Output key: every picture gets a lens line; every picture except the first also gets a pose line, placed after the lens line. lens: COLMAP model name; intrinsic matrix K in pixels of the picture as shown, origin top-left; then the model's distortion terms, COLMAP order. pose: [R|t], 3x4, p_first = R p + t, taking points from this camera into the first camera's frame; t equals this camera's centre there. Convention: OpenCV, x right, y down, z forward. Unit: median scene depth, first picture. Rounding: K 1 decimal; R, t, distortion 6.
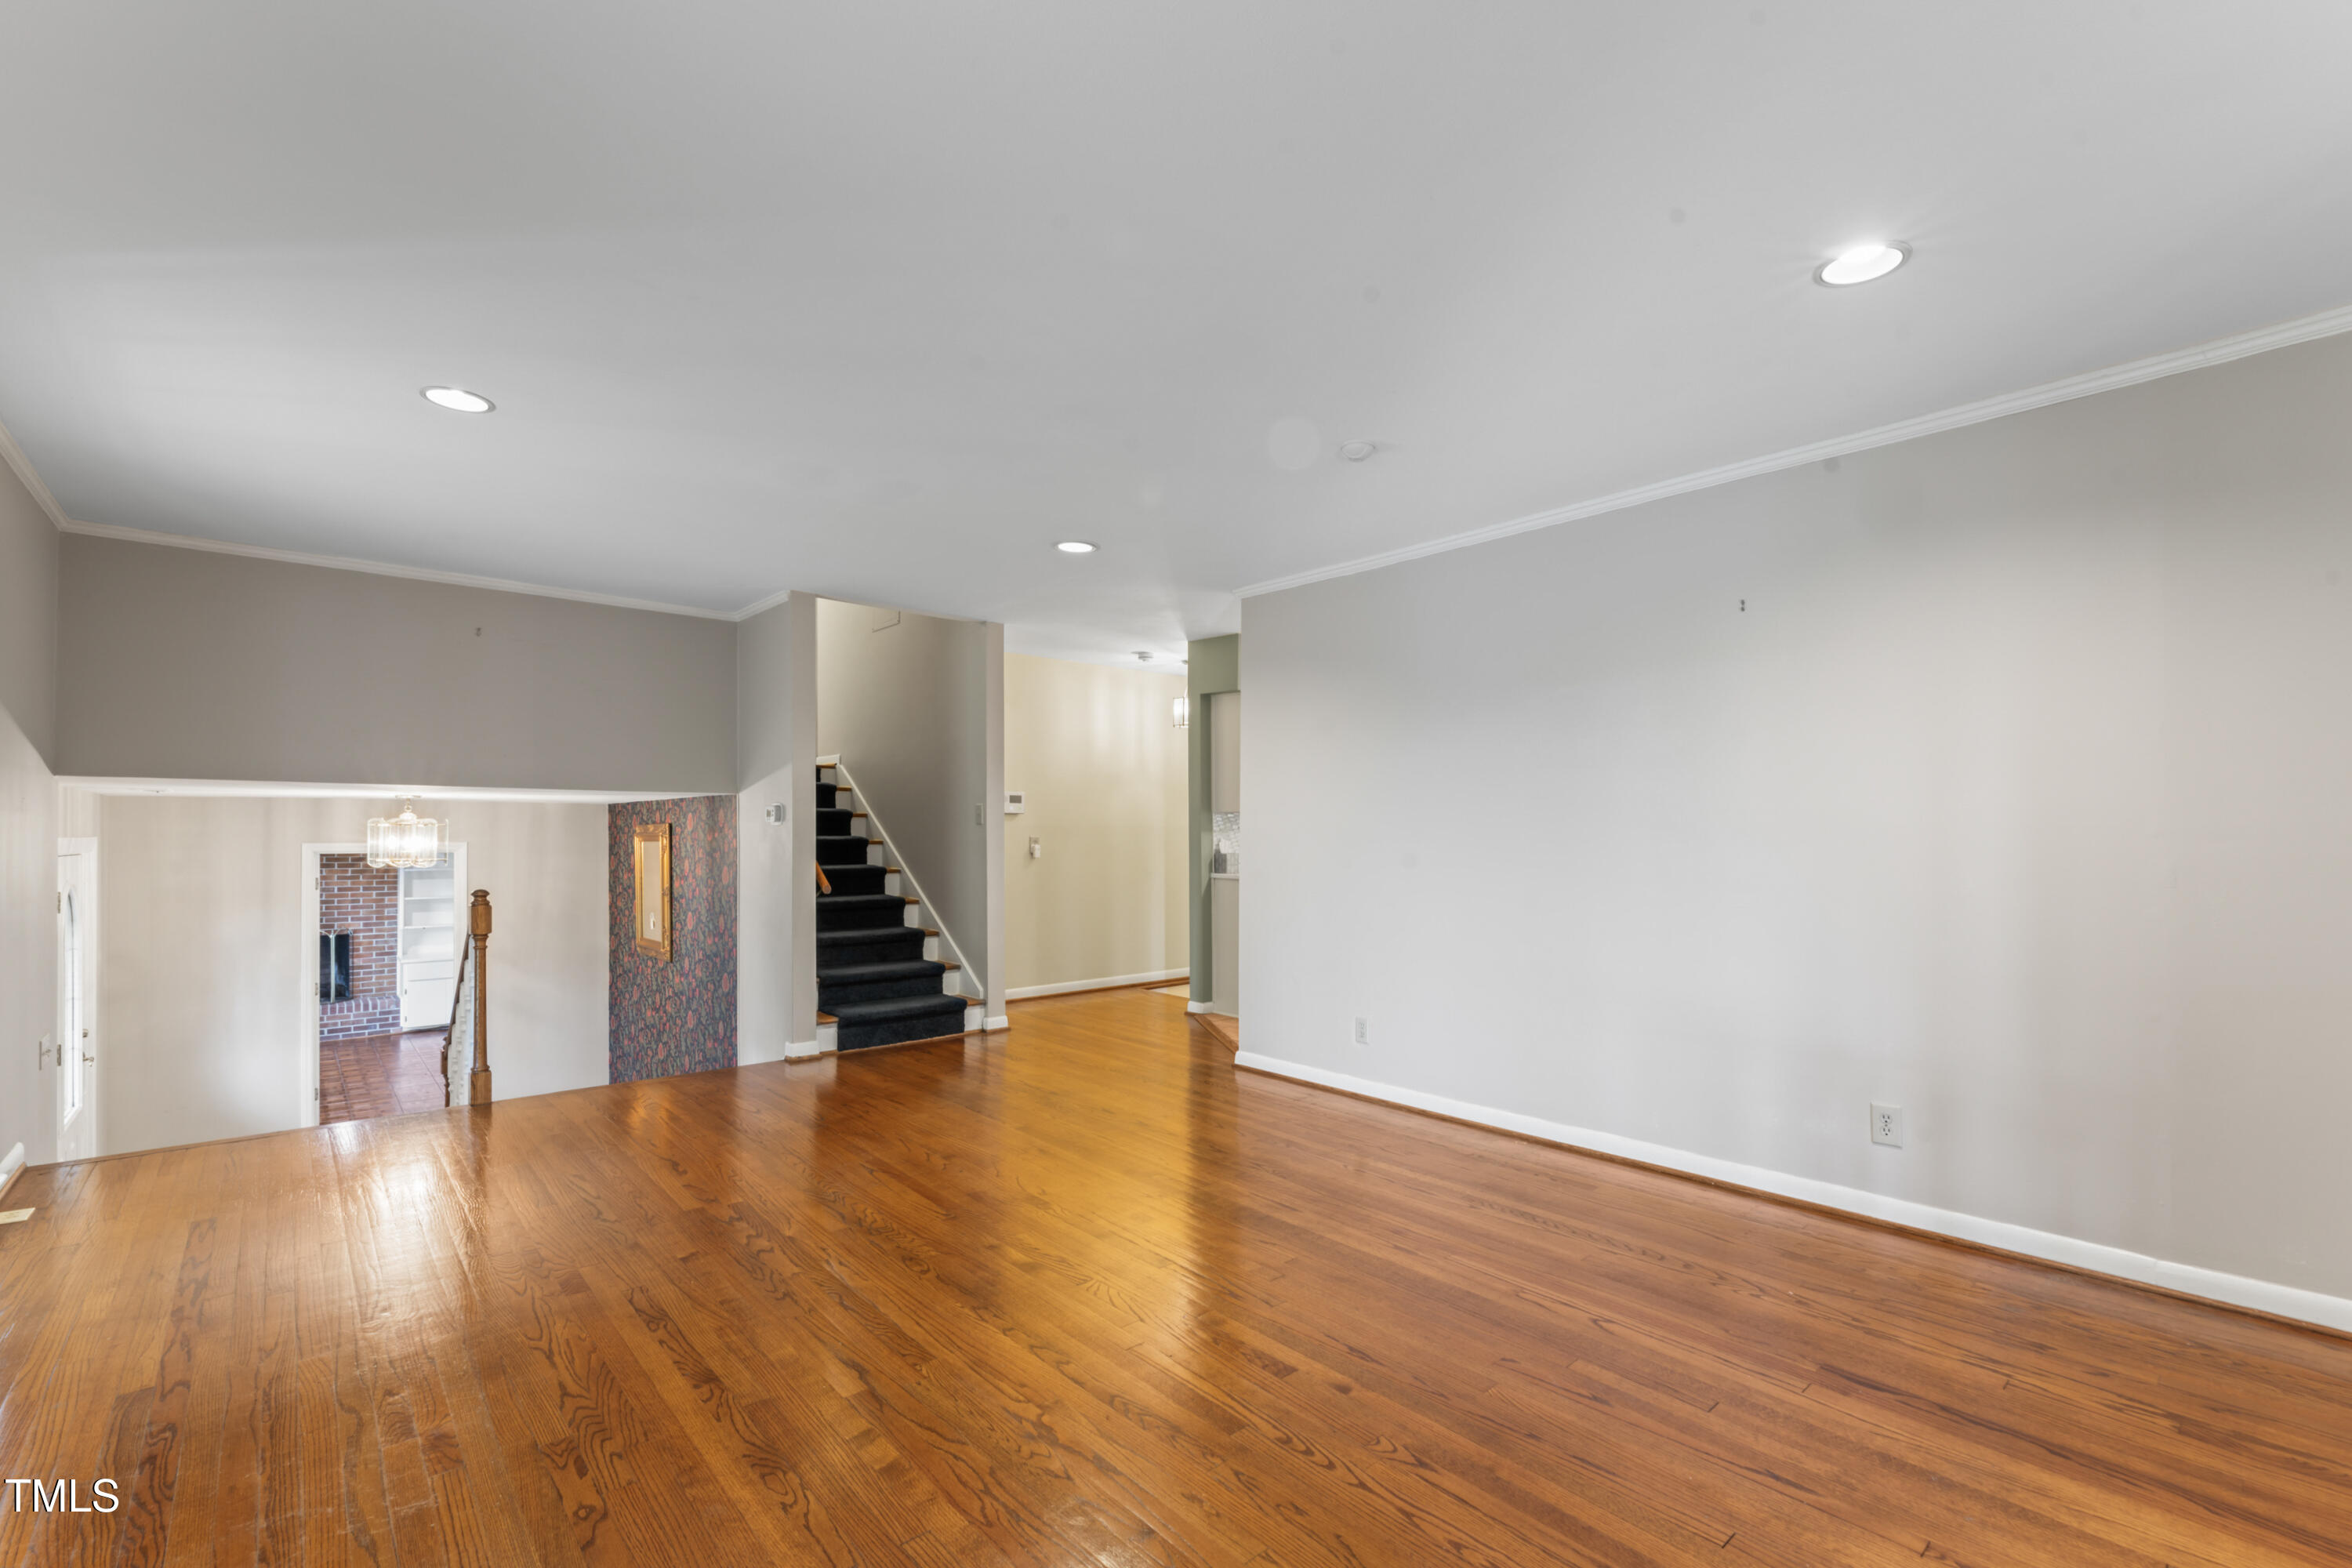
lens RADIAL K [[1013.1, 0, 1177.8], [0, 1013.1, 820.1], [0, 0, 1]] dist [-0.003159, 0.002313]
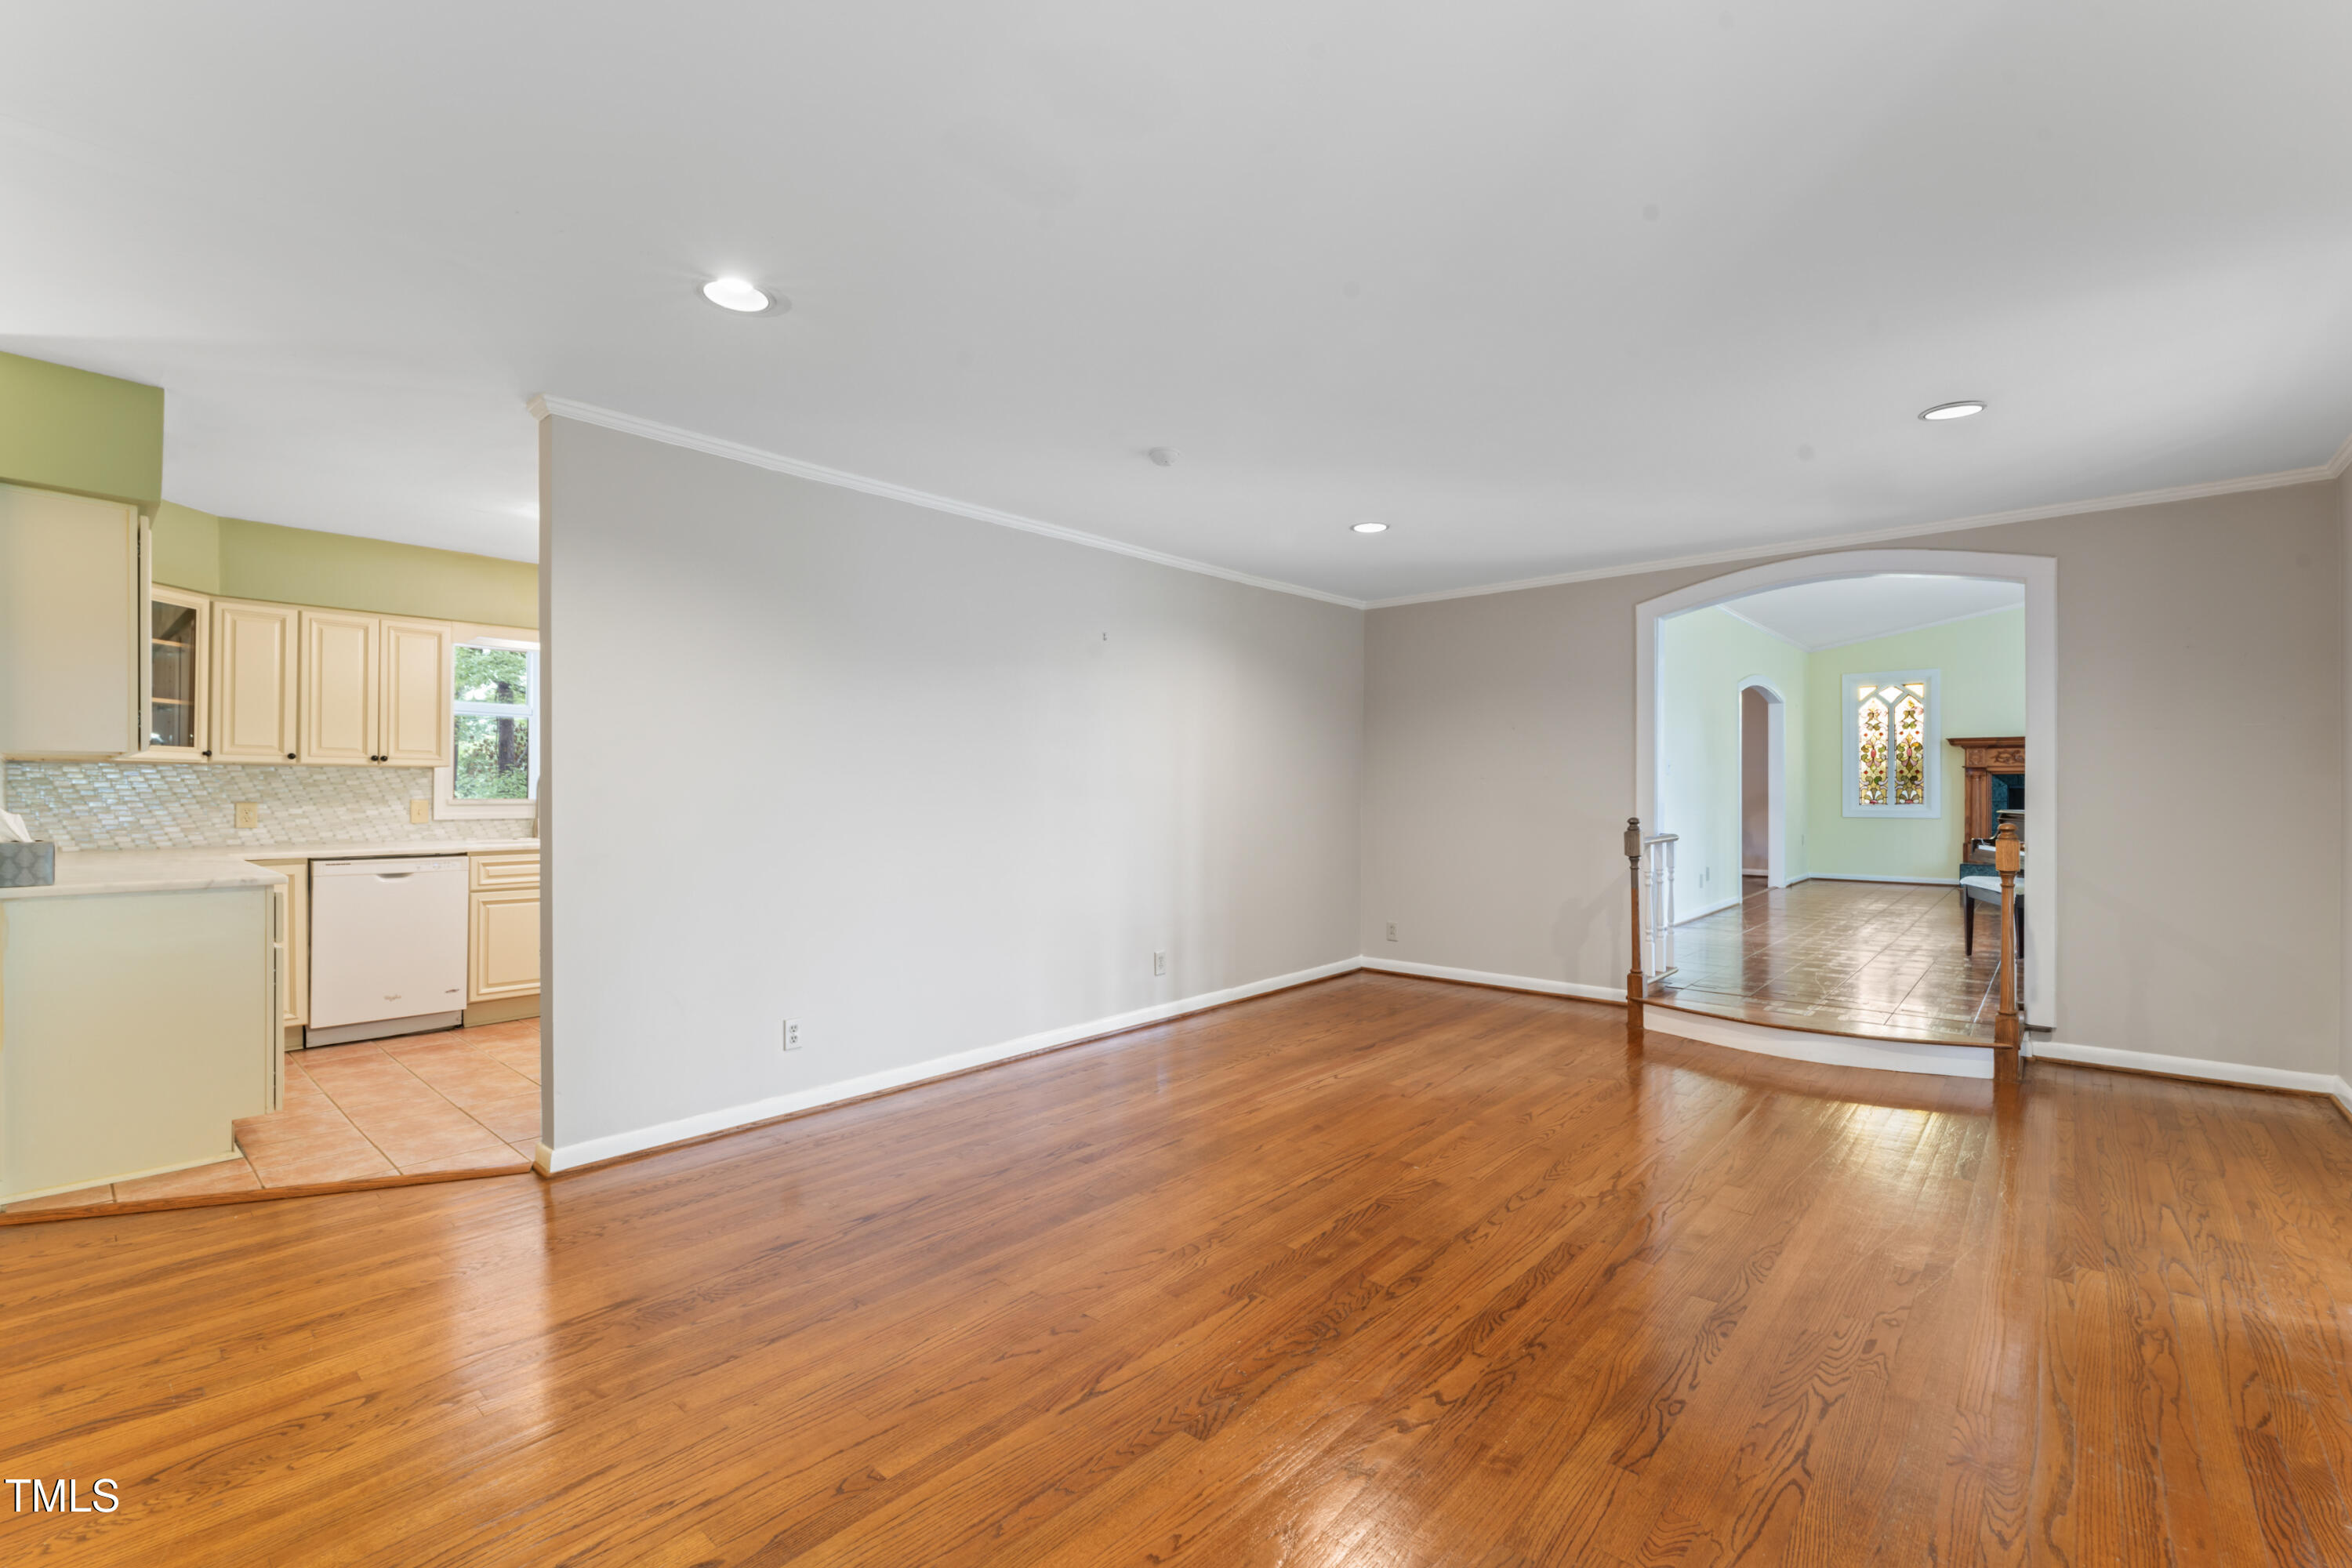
lens RADIAL K [[1013.1, 0, 1185.5], [0, 1013.1, 780.7], [0, 0, 1]] dist [-0.003159, 0.002313]
pose [[-0.122815, 0.006329, 0.992409, -0.871137], [-0.011150, 0.999908, -0.007757, 0.006227], [-0.992367, -0.012018, -0.122733, 1.019249]]
